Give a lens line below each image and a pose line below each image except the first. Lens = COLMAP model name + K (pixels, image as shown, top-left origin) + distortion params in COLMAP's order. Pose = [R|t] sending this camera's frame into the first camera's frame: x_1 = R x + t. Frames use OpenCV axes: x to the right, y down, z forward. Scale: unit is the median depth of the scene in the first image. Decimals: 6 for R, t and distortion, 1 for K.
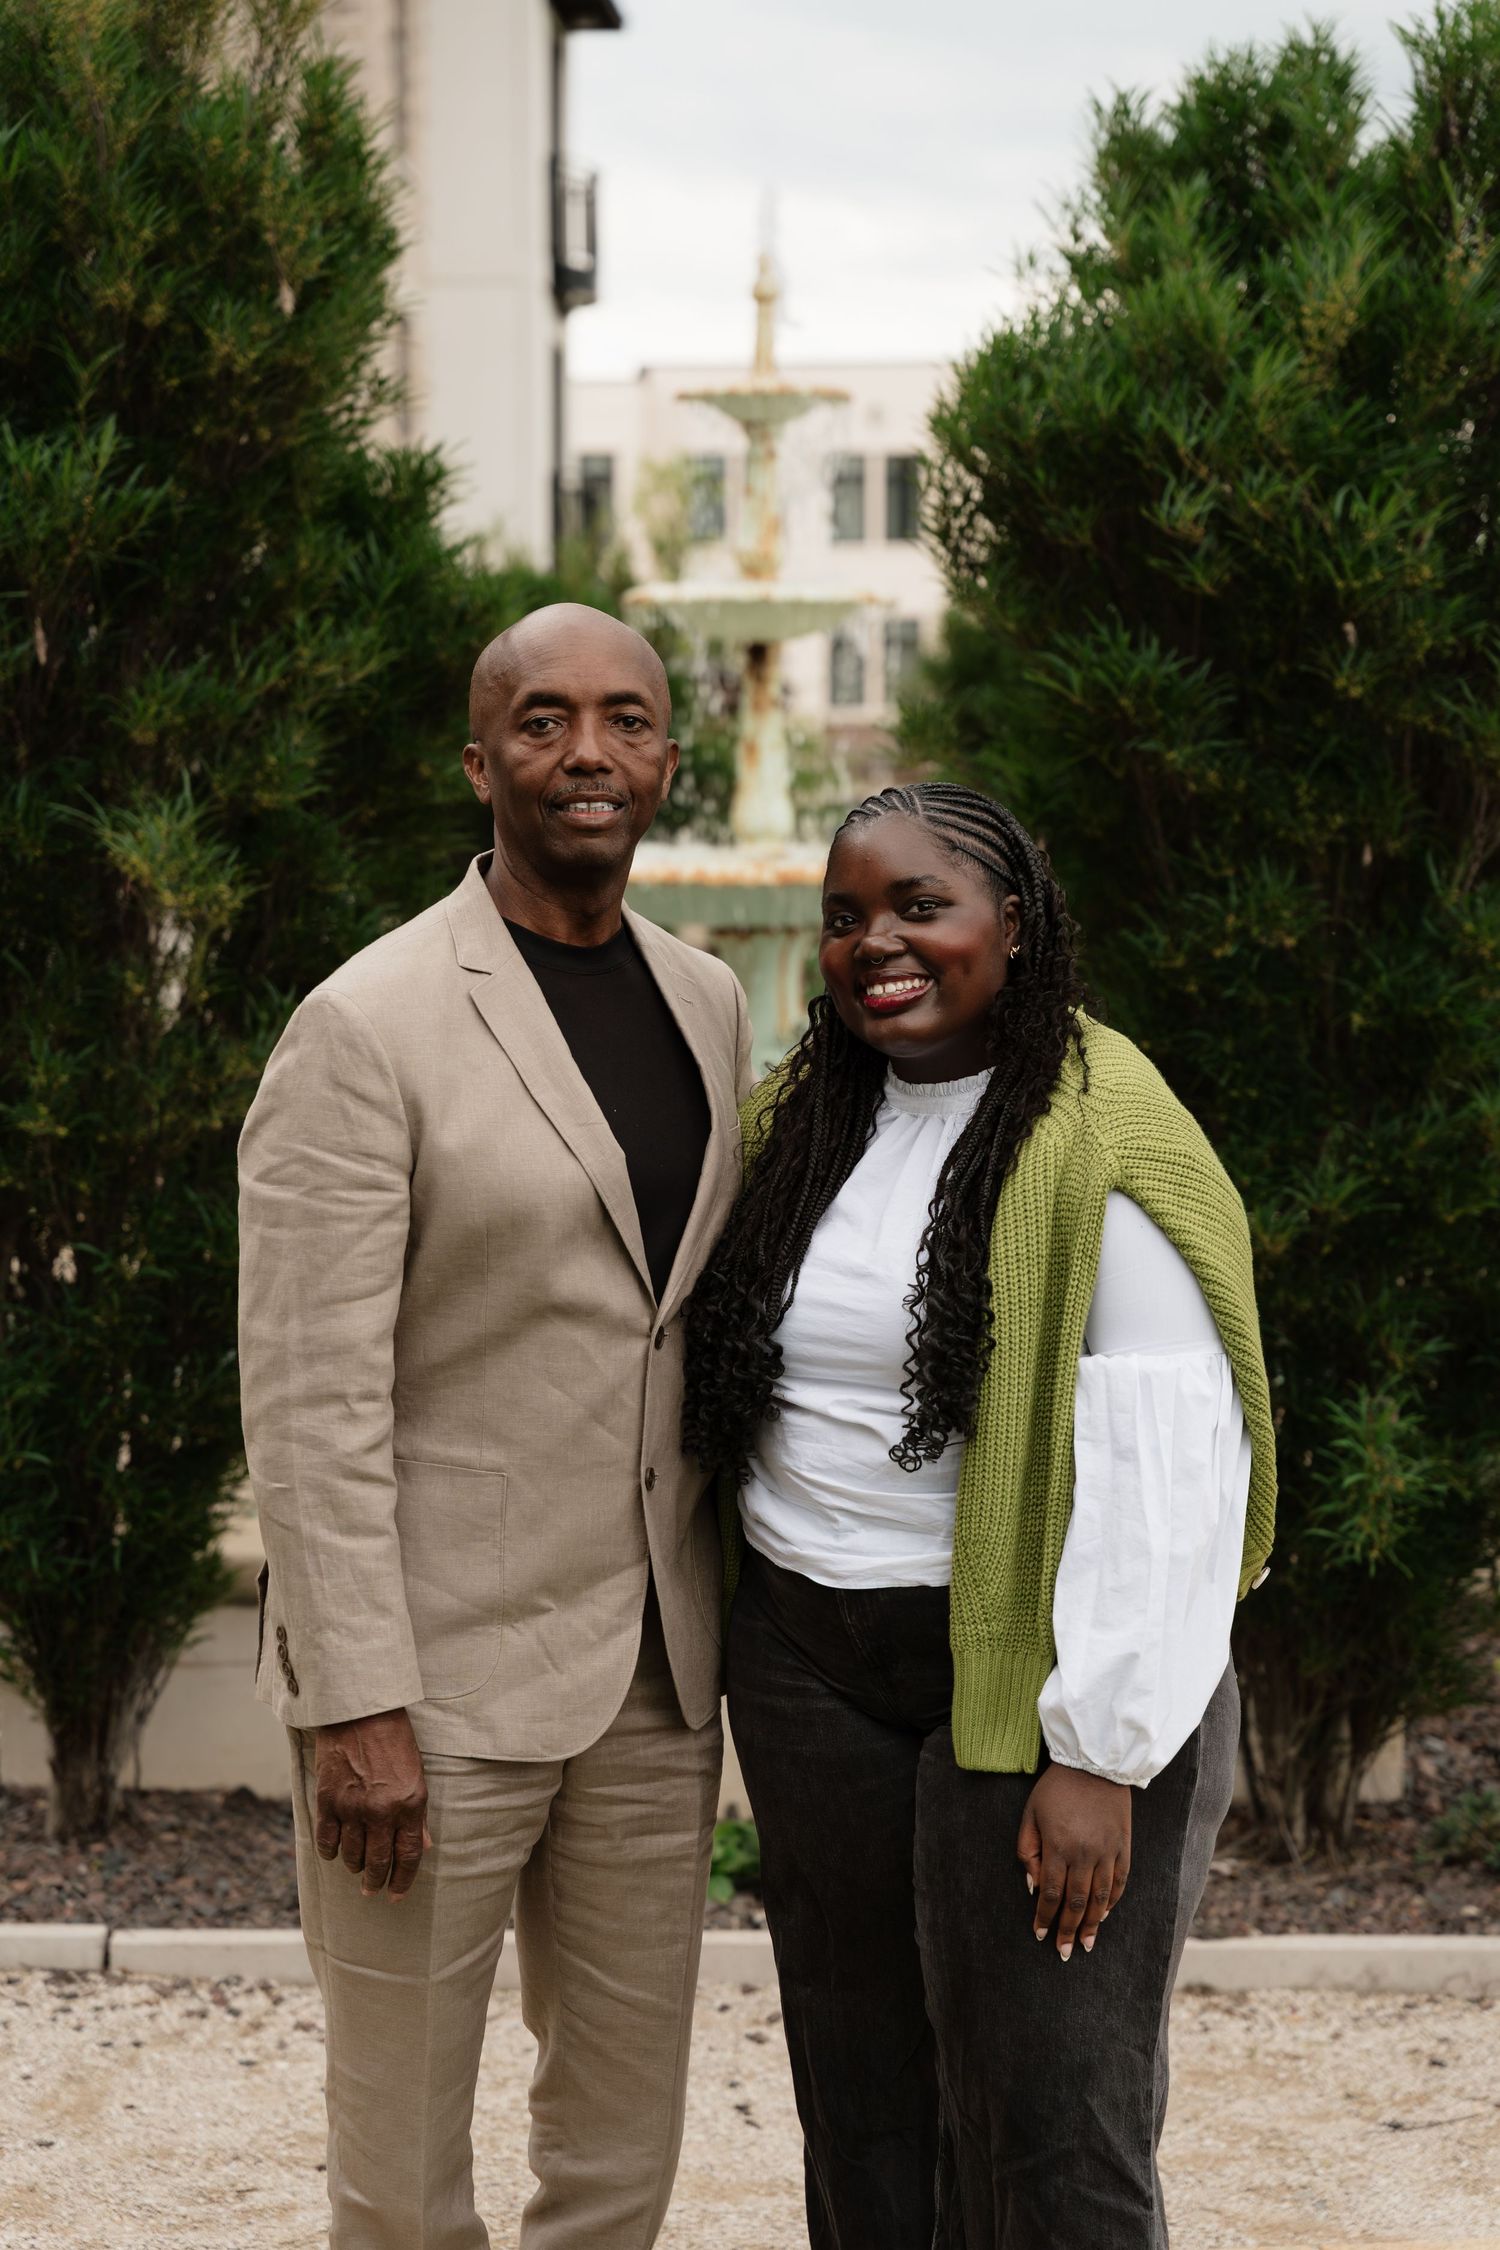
lens RADIAL K [[3962.5, 0, 717.8], [0, 3962.5, 1172.6], [0, 0, 1]] dist [0.069533, 0.000000]
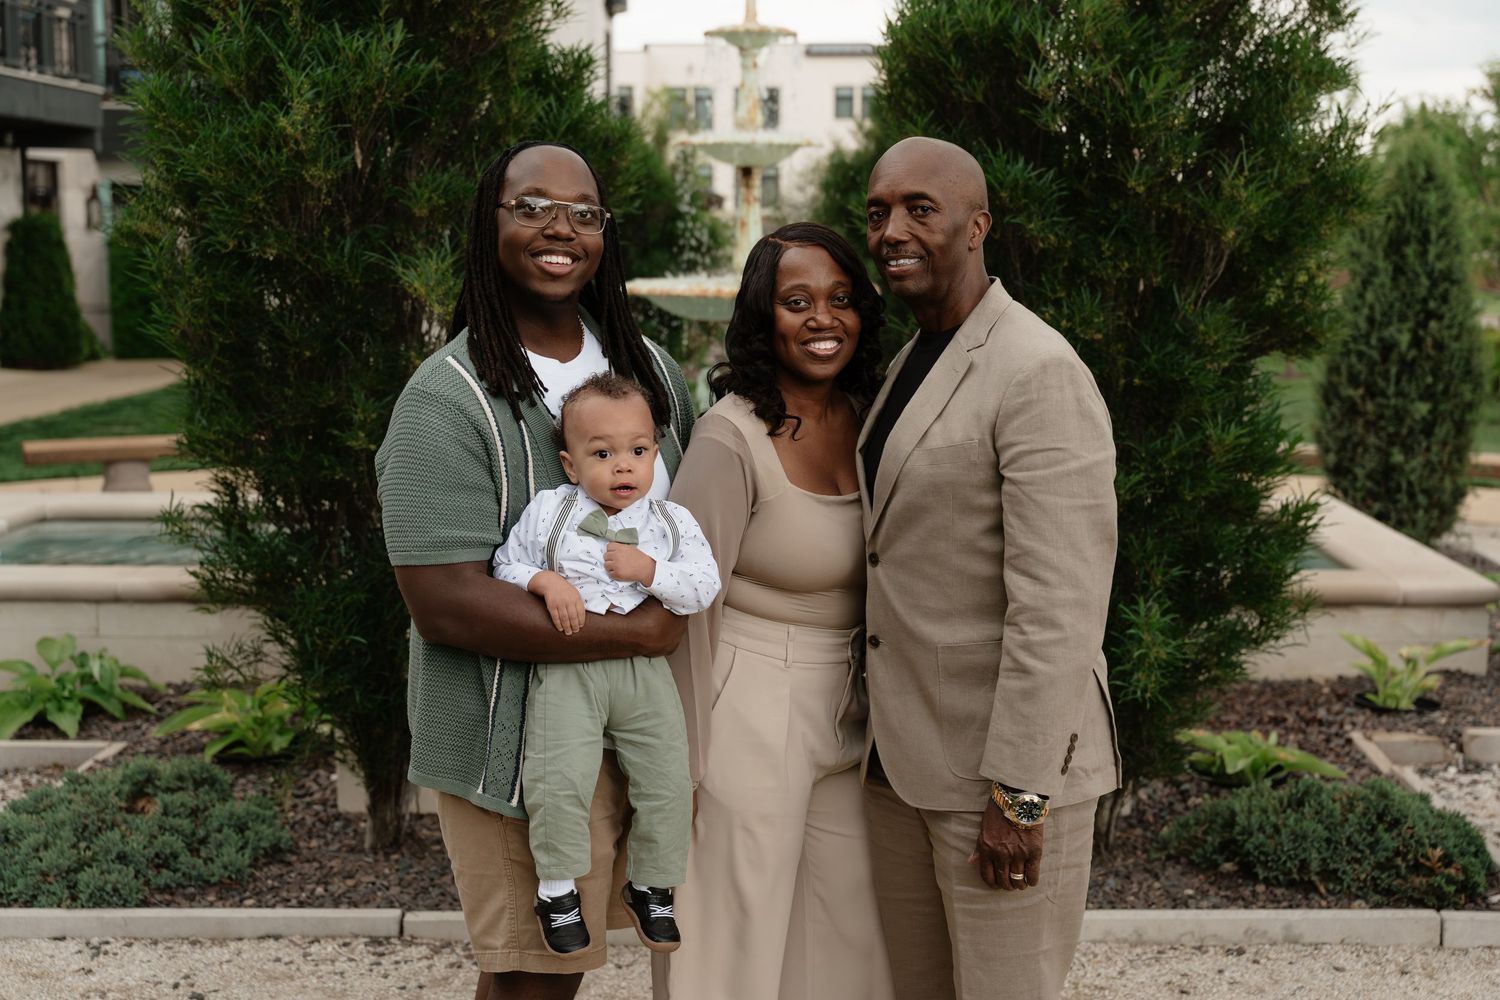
lens RADIAL K [[1811.6, 0, 751.0], [0, 1811.6, 471.8], [0, 0, 1]] dist [0.034385, 0.000000]
pose [[0.998981, -0.001058, 0.045111, -0.039594], [-0.000135, 0.999650, 0.026444, -0.020246], [-0.045123, -0.026423, 0.998632, 0.223911]]
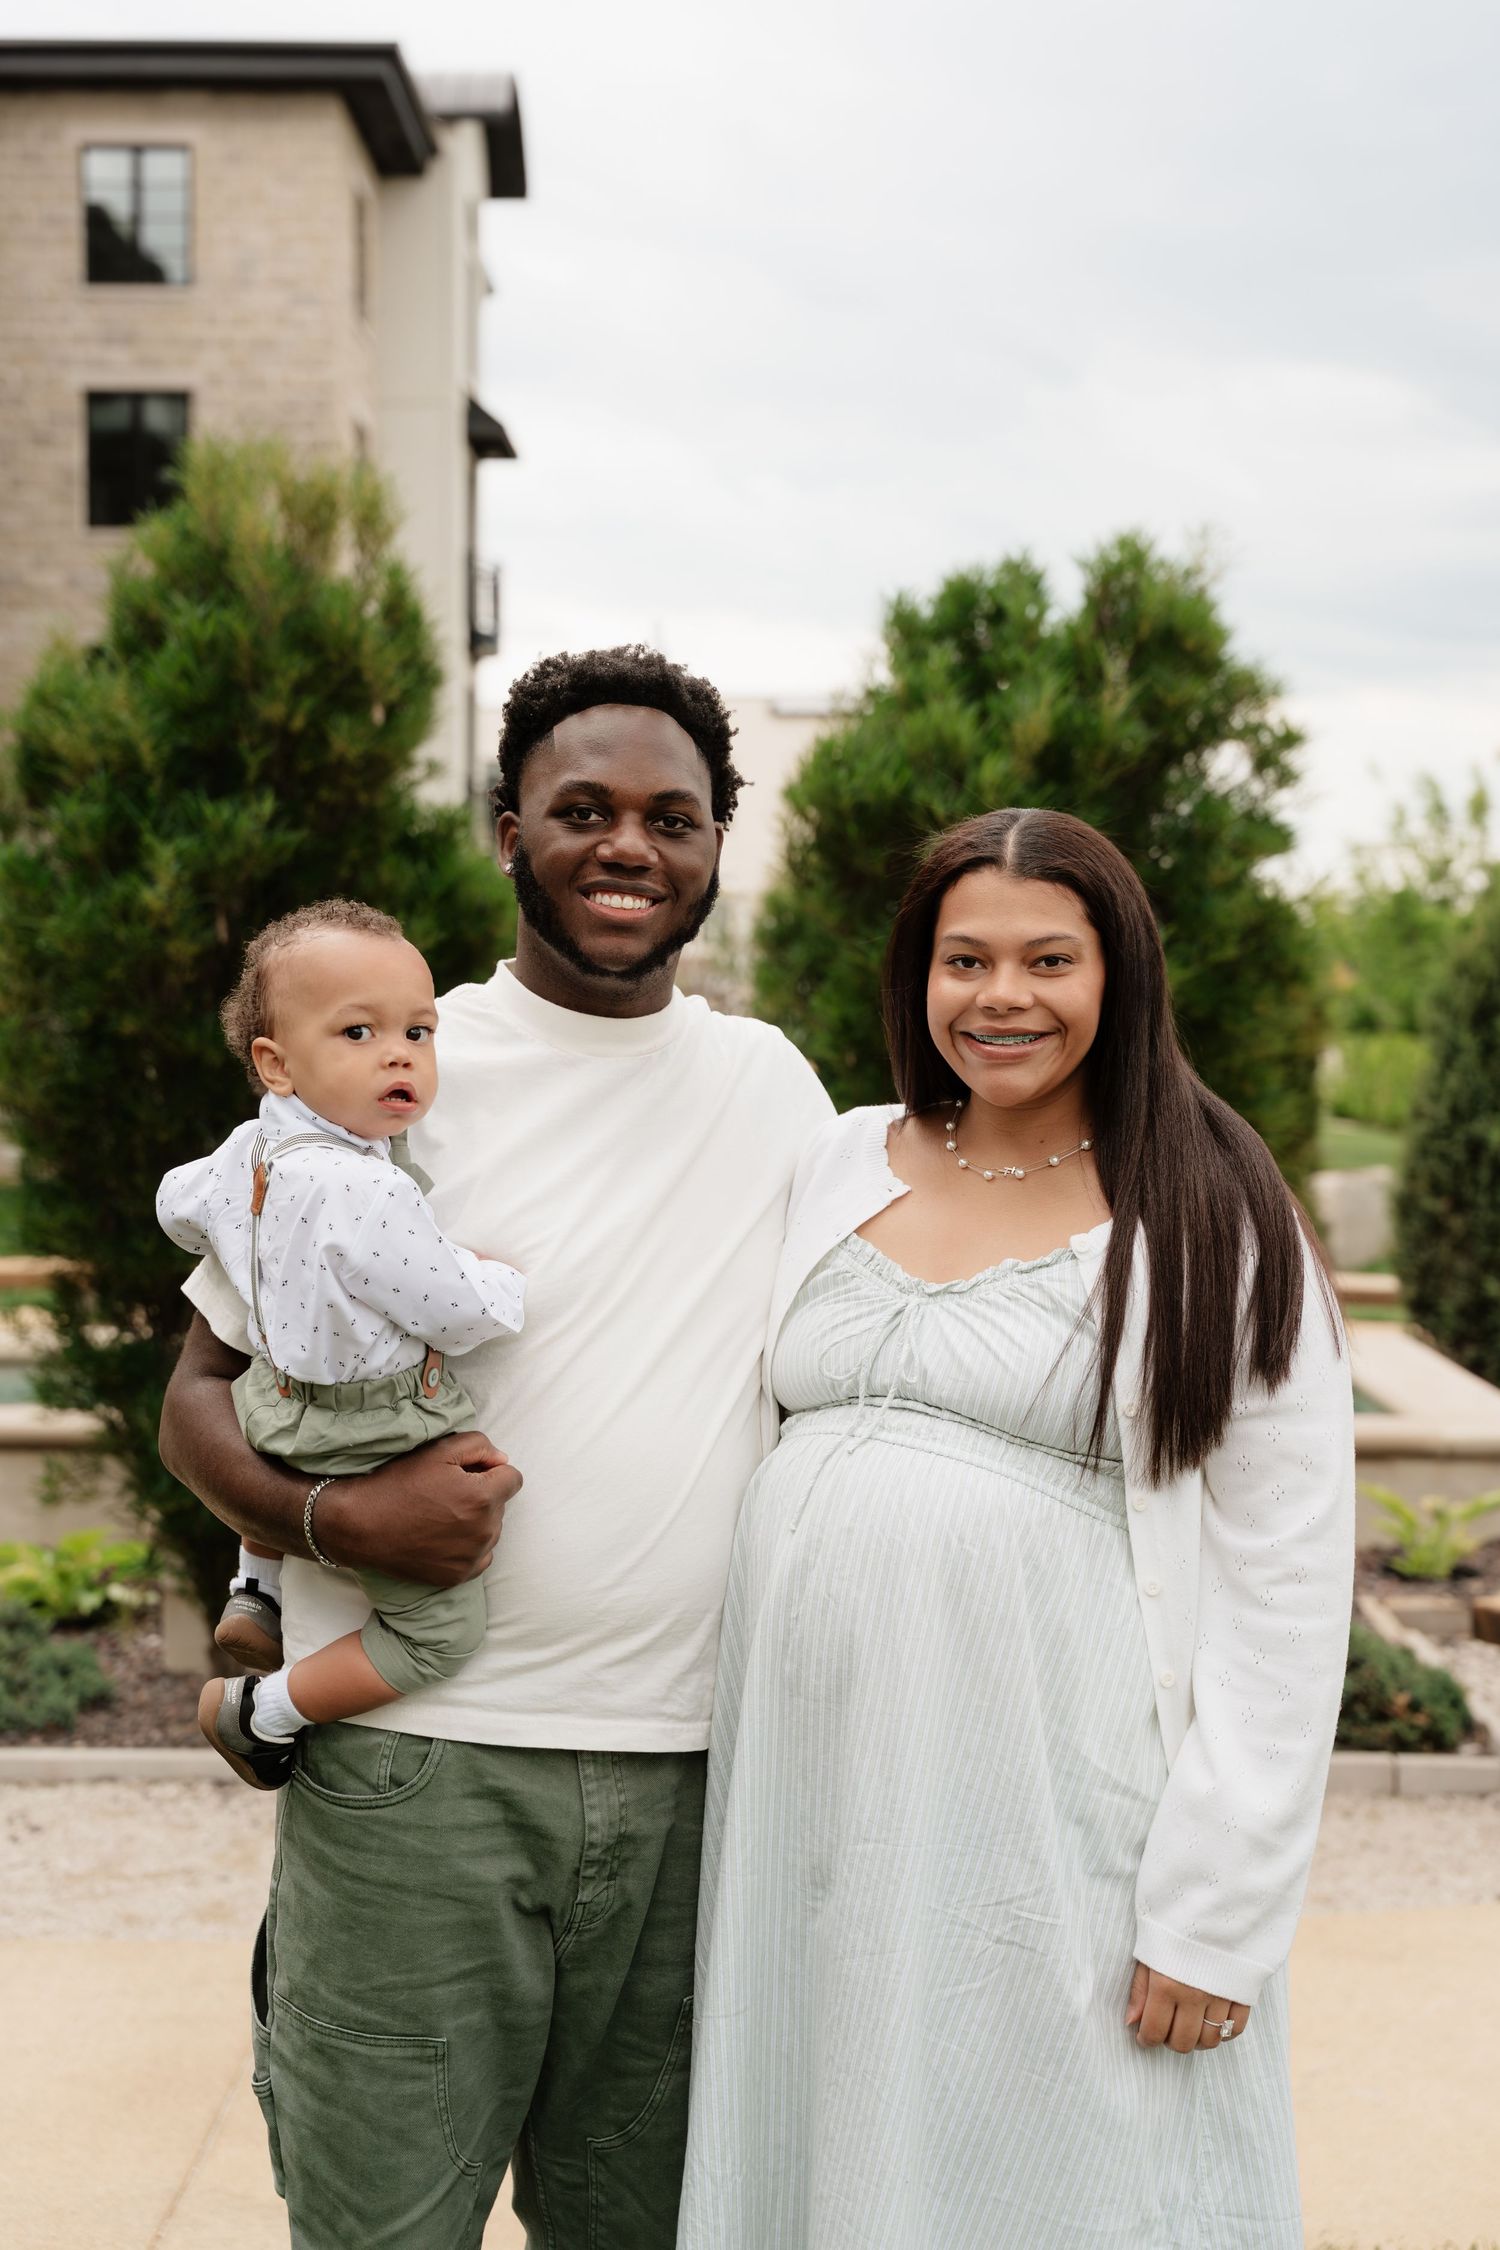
lens RADIAL K [[2970.4, 0, 669.5], [0, 2970.4, 1133.3], [0, 0, 1]] dist [0.059890, 0.000000]
pose [[0.999404, 0.005856, 0.034033, -0.031694], [-0.004103, 0.998673, -0.051345, 0.008230], [-0.034289, 0.051175, 0.998101, -0.183270]]
